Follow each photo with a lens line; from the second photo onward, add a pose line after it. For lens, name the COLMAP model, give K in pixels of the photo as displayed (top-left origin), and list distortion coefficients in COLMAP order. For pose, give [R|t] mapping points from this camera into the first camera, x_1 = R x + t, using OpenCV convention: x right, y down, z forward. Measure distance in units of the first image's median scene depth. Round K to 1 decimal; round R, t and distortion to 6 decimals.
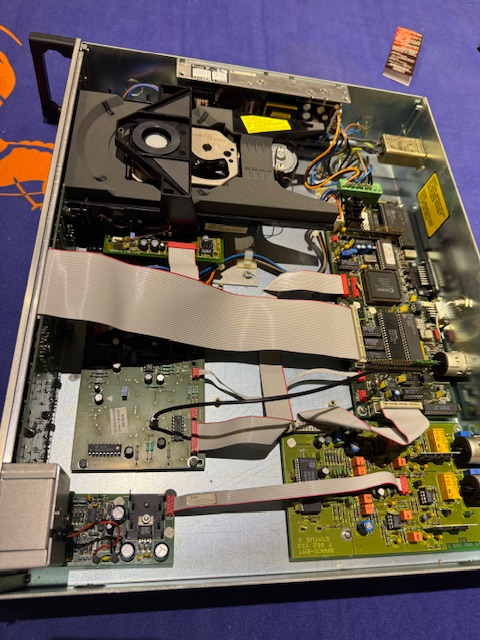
lens RADIAL K [[459.5, 0, 236.1], [0, 459.5, 306.6], [0, 0, 1]] dist [0.082425, -0.119726]
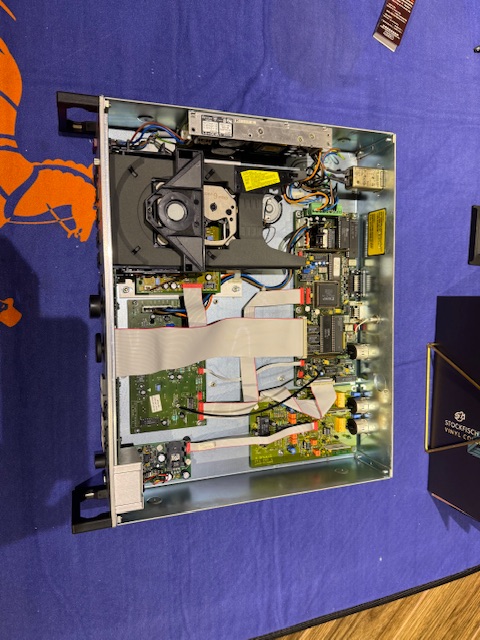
lens RADIAL K [[453.8, 0, 239.2], [0, 453.8, 343.8], [0, 0, 1]] dist [0.008582, -0.000607]
pose [[0.989026, 0.021105, 0.146226, -0.167077], [-0.094103, 0.852995, 0.513366, -0.671537], [-0.113896, -0.521492, 0.845620, -0.246428]]
